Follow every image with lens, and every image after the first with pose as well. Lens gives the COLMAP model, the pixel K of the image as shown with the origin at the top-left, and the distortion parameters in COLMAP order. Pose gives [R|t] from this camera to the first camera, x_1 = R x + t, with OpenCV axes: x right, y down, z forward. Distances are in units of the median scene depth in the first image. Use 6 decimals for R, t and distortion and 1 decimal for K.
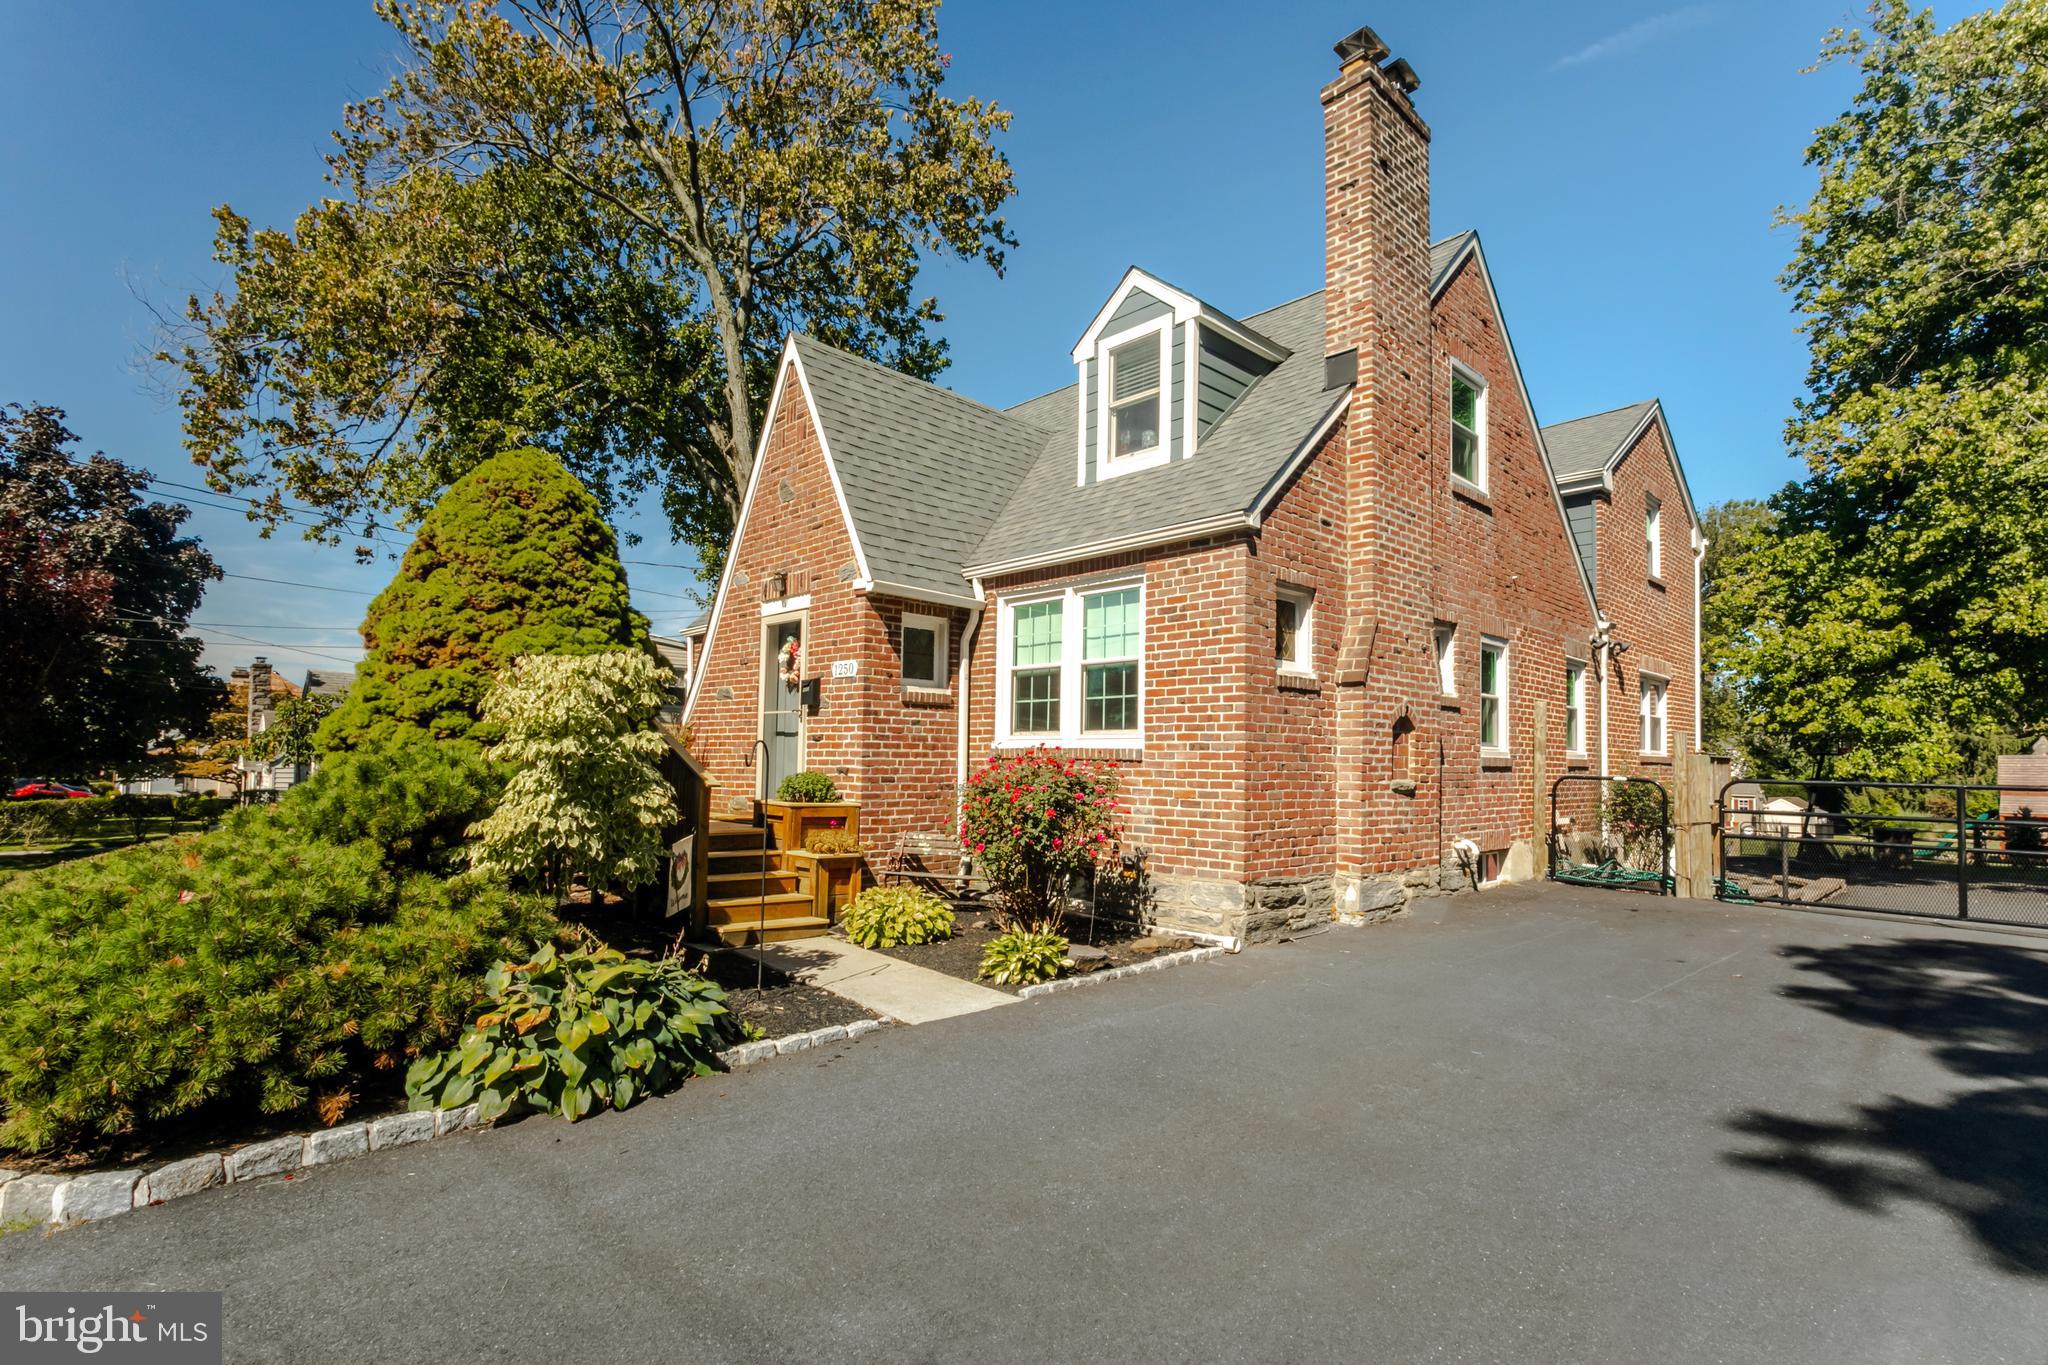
lens RADIAL K [[1003.4, 0, 984.3], [0, 1003.4, 718.6], [0, 0, 1]] dist [-0.000147, 0.006510]
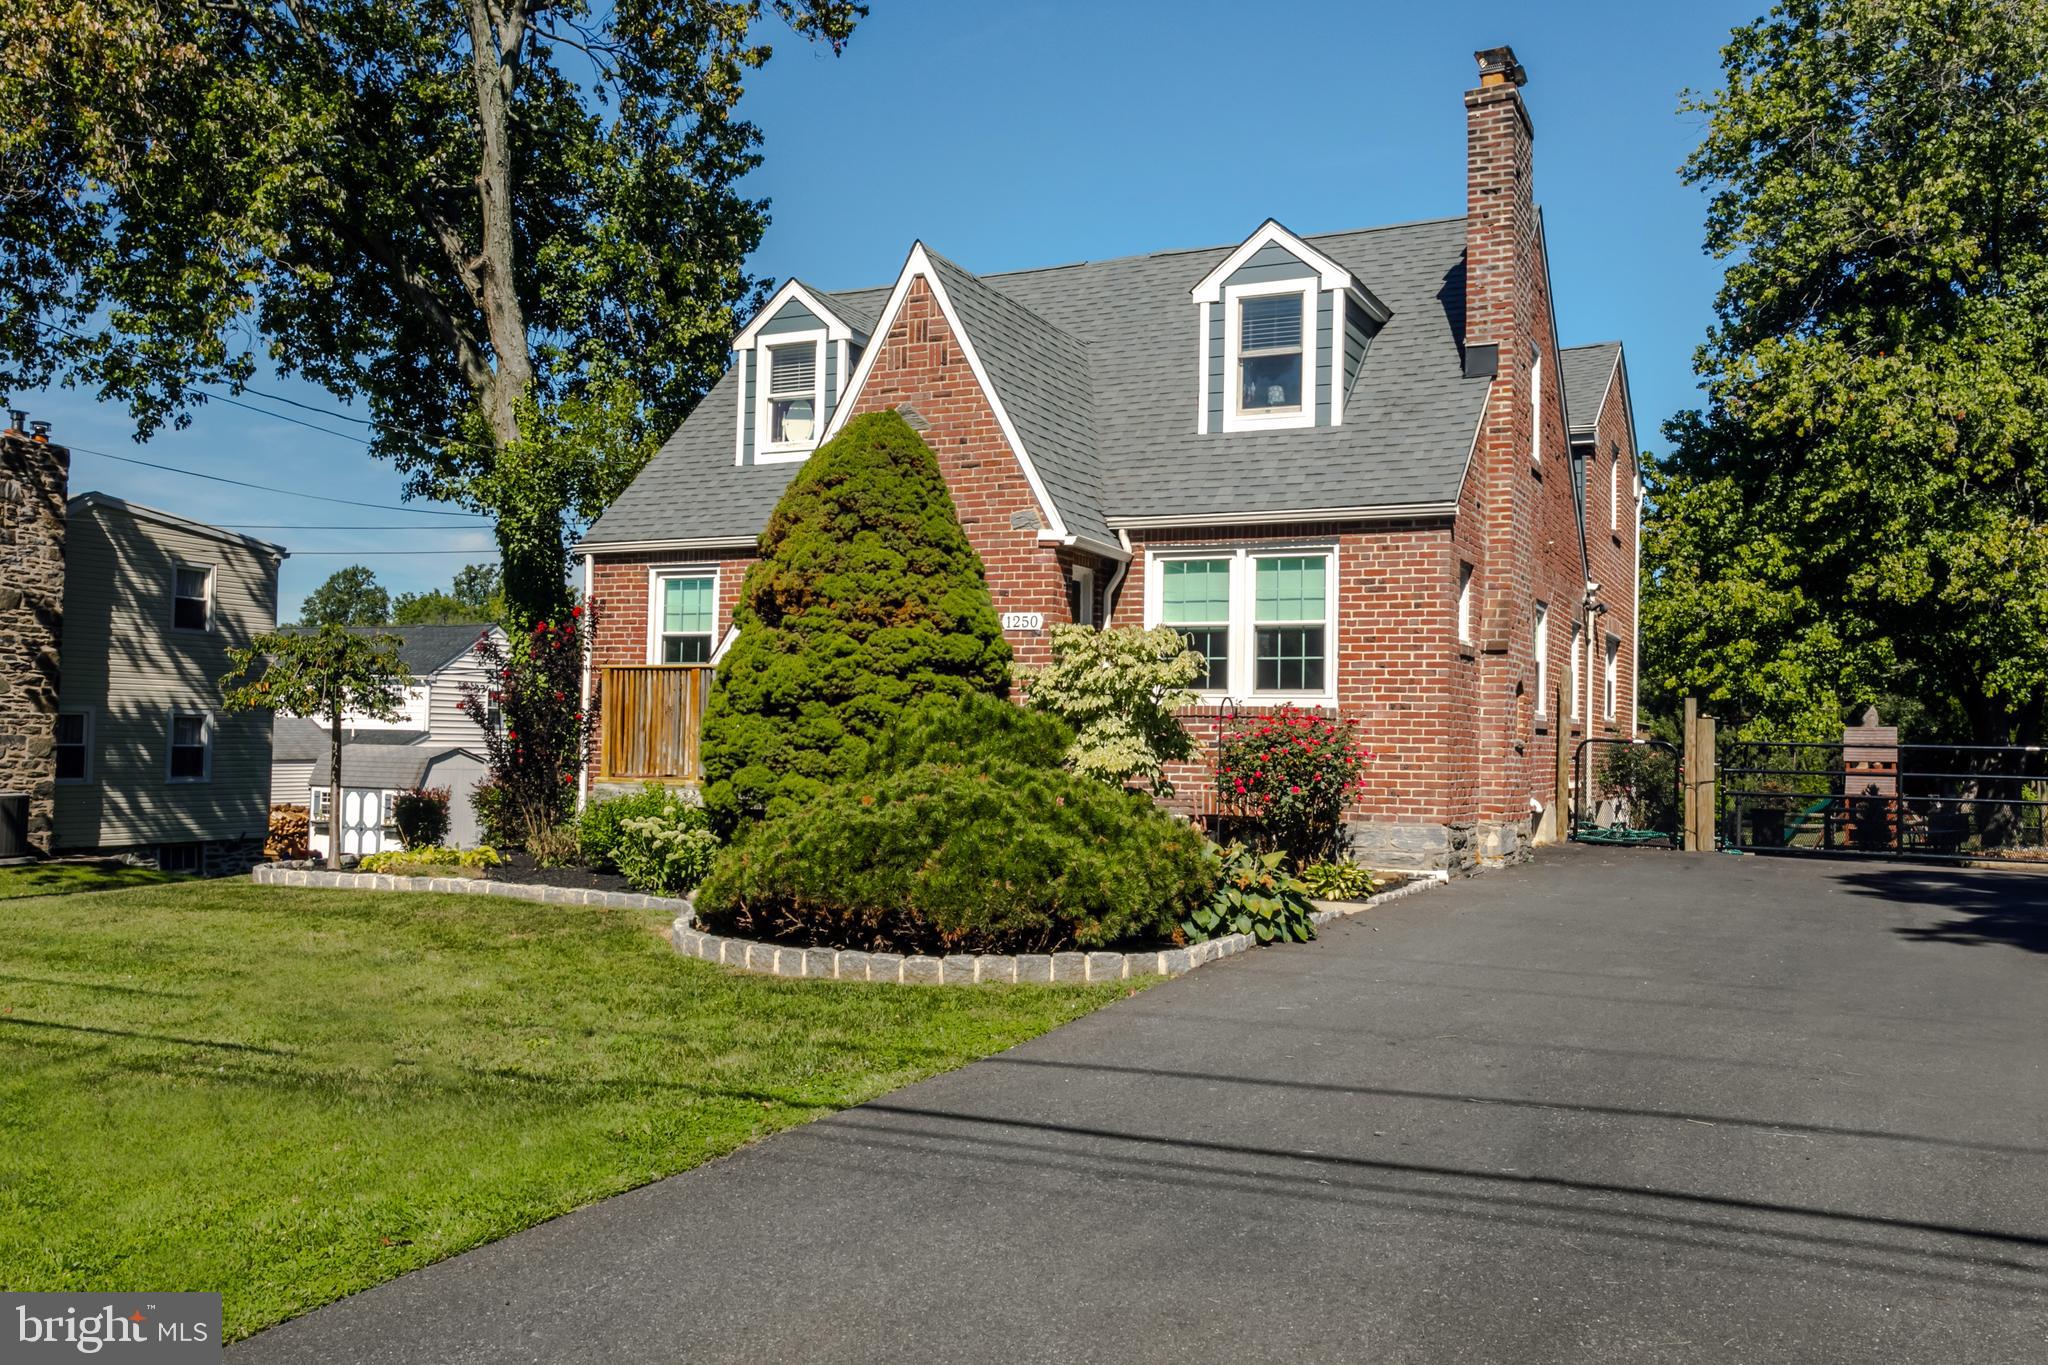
lens RADIAL K [[1712.1, 0, 1021.2], [0, 1712.1, 685.5], [0, 0, 1]] dist [0.014354, -0.027451]
pose [[0.936868, 0.016486, 0.349294, -0.675924], [-0.022057, 0.999685, 0.011976, -0.007328], [-0.348987, -0.018924, 0.936937, -0.511157]]
